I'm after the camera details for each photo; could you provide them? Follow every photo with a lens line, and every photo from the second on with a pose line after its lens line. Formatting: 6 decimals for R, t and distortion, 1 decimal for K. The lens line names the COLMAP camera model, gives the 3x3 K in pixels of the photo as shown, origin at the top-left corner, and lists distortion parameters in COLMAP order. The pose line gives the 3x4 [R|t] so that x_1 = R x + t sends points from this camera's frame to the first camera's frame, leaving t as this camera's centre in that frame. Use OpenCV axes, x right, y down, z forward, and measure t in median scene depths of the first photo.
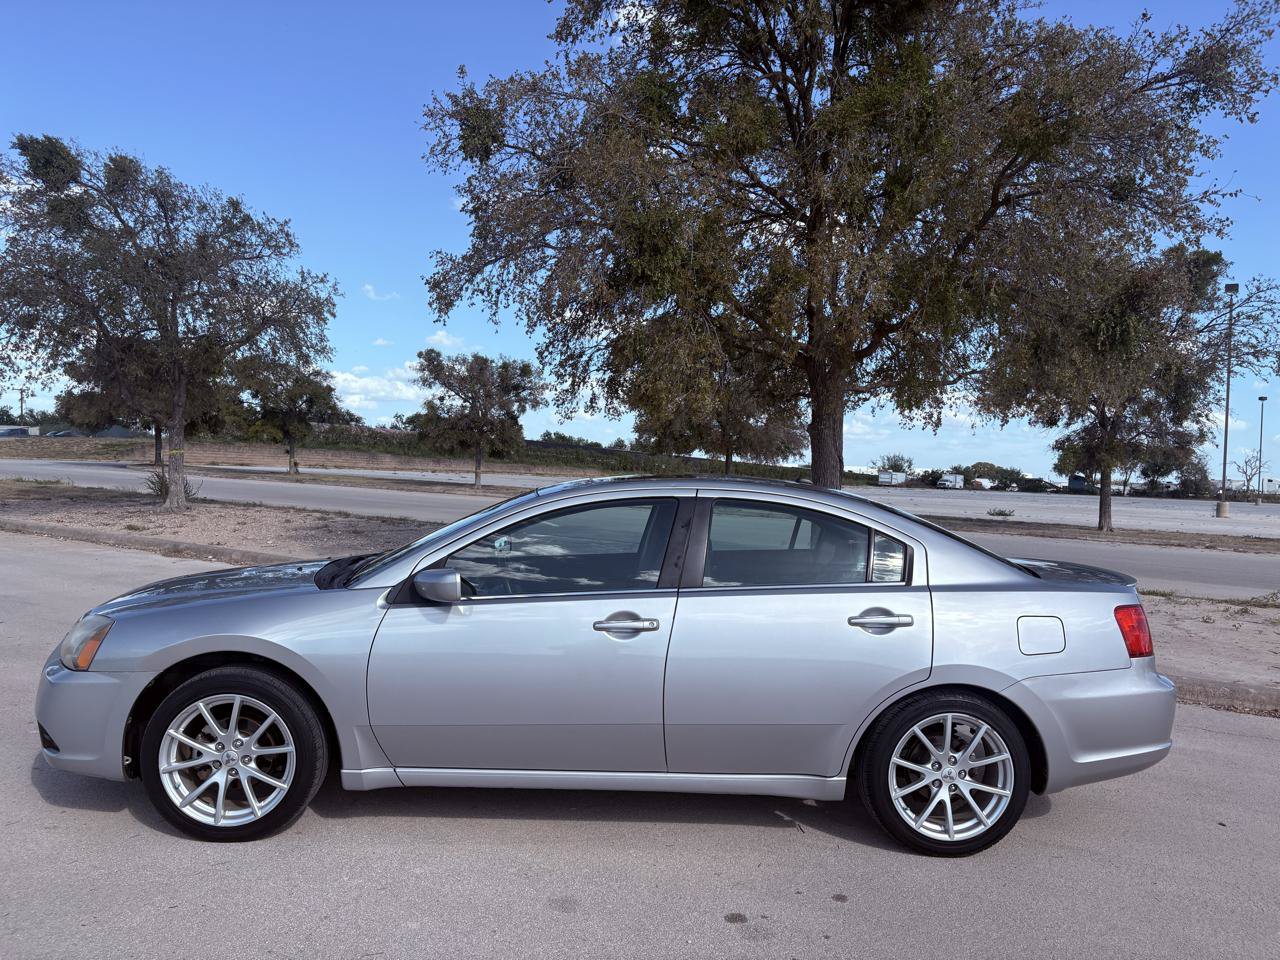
lens RADIAL K [[971.6, 0, 644.3], [0, 971.6, 489.0], [0, 0, 1]] dist [0.039989, -0.044038]
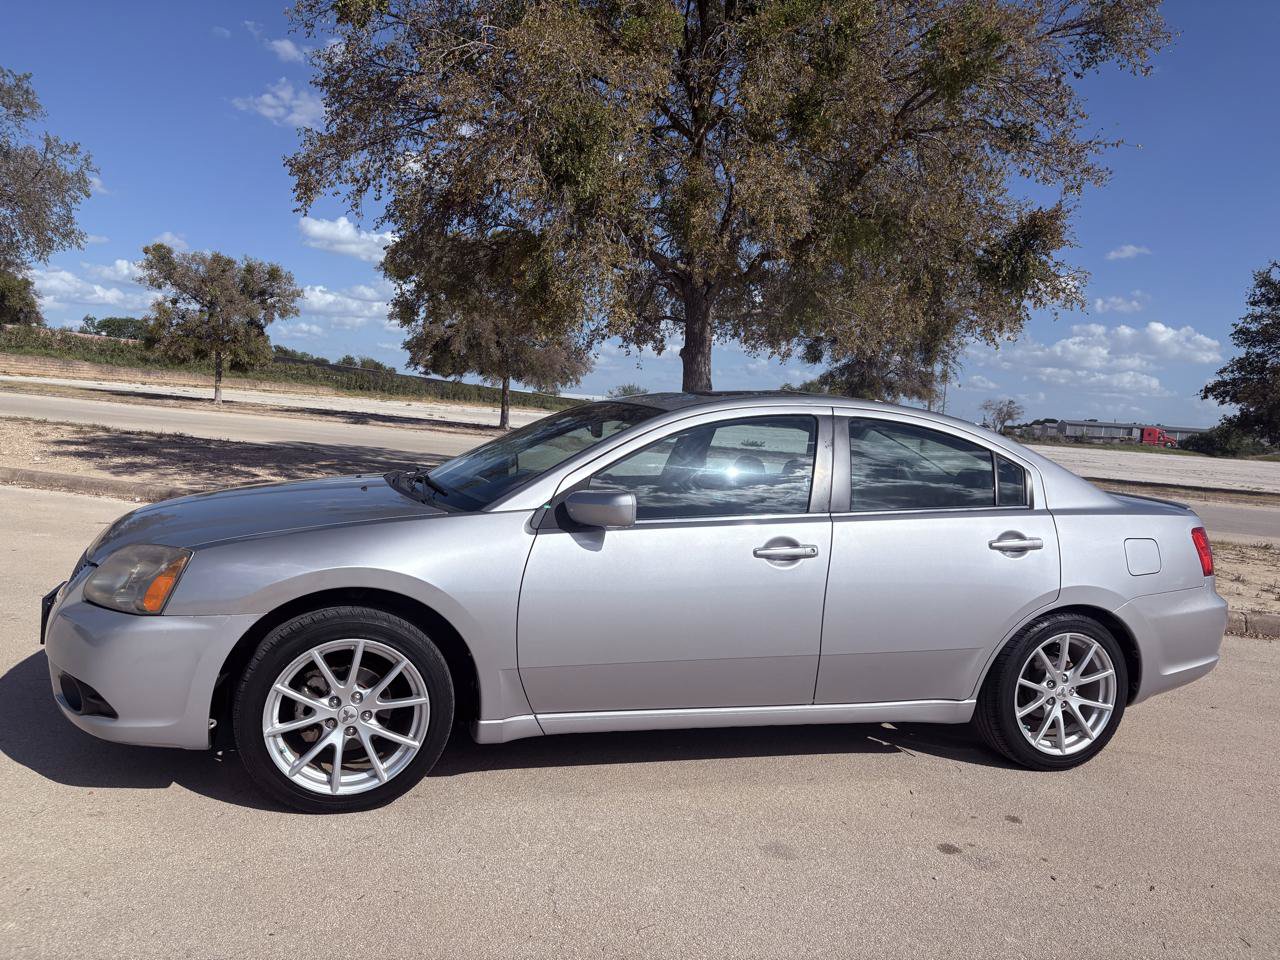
lens RADIAL K [[971.6, 0, 640.0], [0, 971.6, 487.8], [0, 0, 1]] dist [0.039989, -0.044038]
pose [[0.962973, 0.007896, 0.269481, -0.152497], [-0.028051, 0.997080, 0.071022, 0.006560], [-0.268133, -0.075952, 0.960383, 0.056687]]
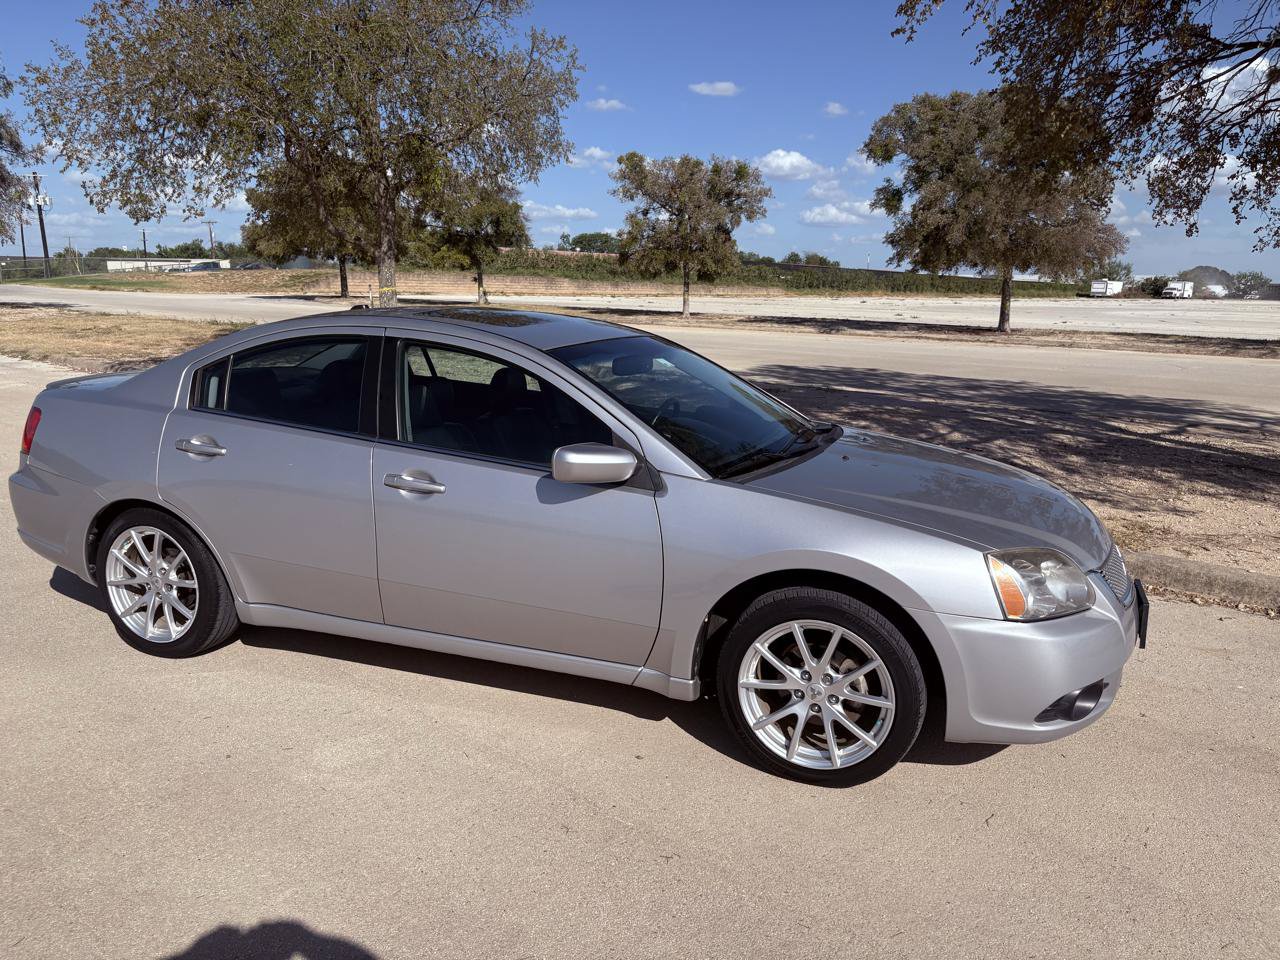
lens RADIAL K [[971.6, 0, 639.9], [0, 971.6, 489.6], [0, 0, 1]] dist [0.039989, -0.044038]
pose [[0.986074, 0.007568, -0.166137, -0.265469], [0.023051, 0.983103, 0.181597, -0.031768], [0.164705, -0.182897, 0.969237, 0.435628]]
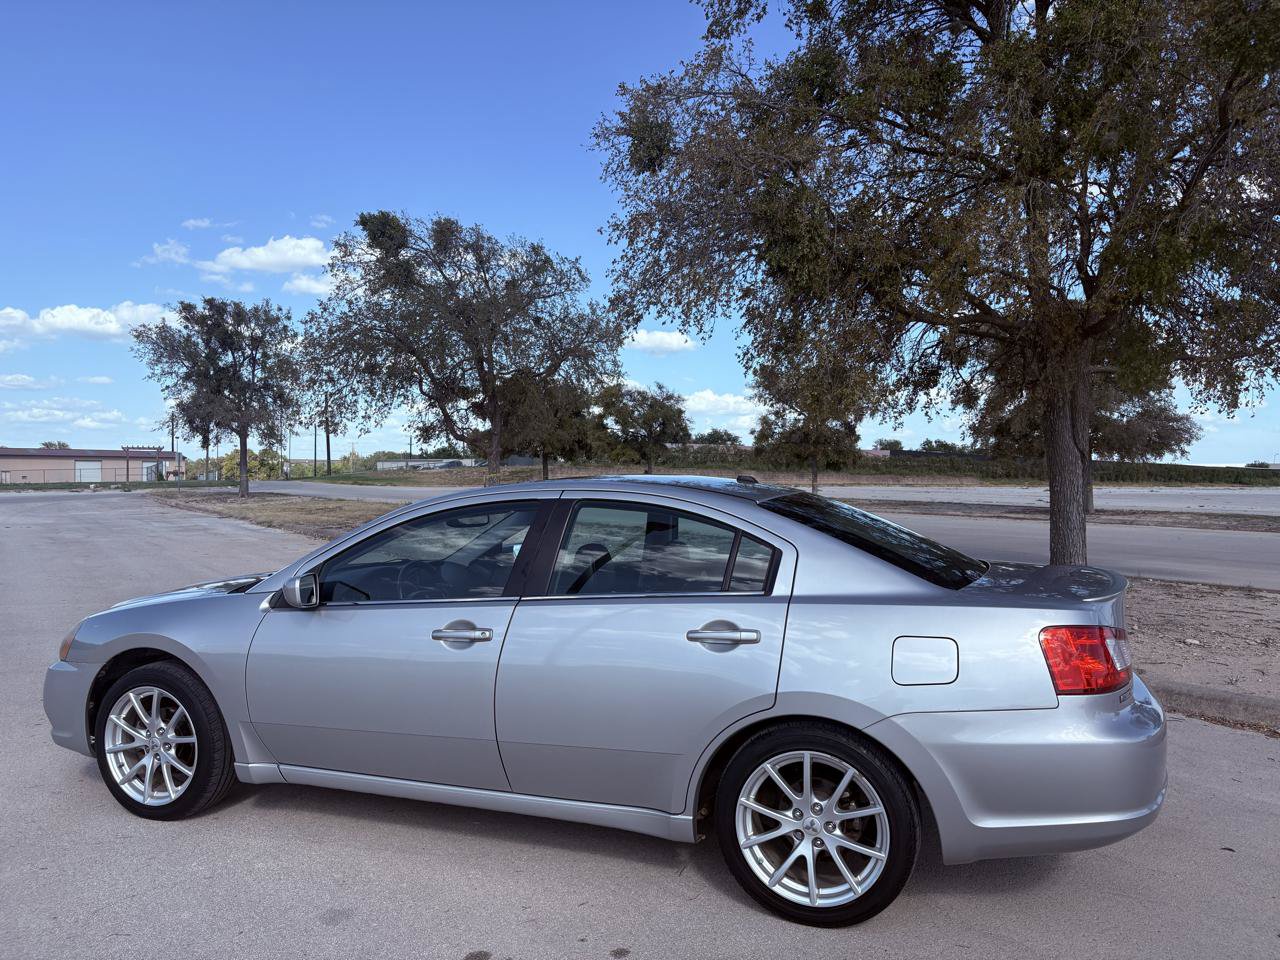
lens RADIAL K [[971.6, 0, 635.5], [0, 971.6, 490.7], [0, 0, 1]] dist [0.039989, -0.044038]
pose [[0.919537, -0.030992, -0.391779, 0.195785], [0.025943, 0.999498, -0.018175, 0.007879], [0.392146, 0.006549, 0.919880, 0.069419]]
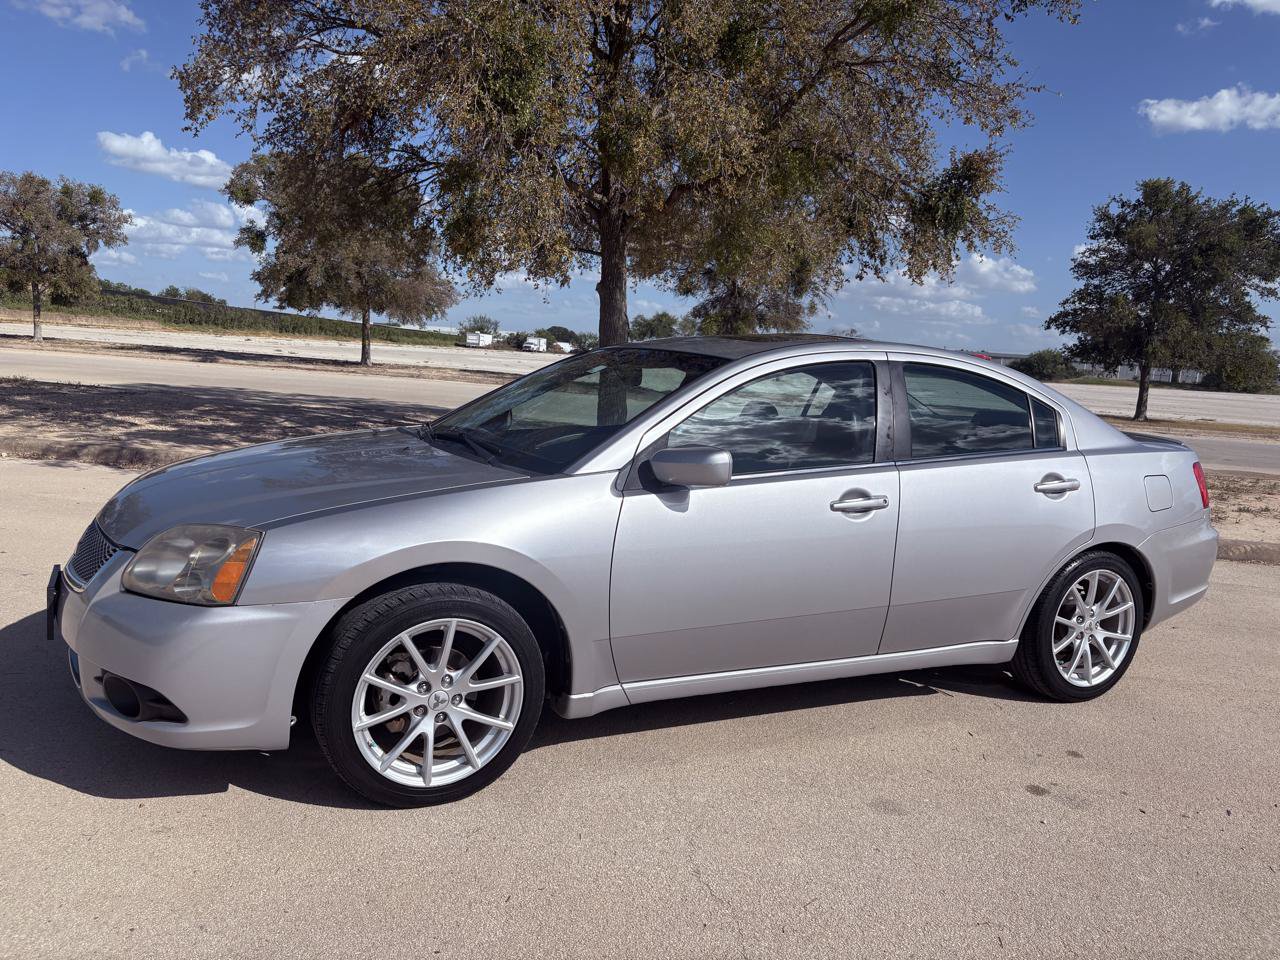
lens RADIAL K [[971.6, 0, 641.0], [0, 971.6, 480.1], [0, 0, 1]] dist [0.039989, -0.044038]
pose [[0.910229, -0.038664, 0.412295, -0.218442], [-0.016380, 0.991491, 0.129140, 0.001732], [-0.413780, -0.124300, 0.901851, 0.100726]]
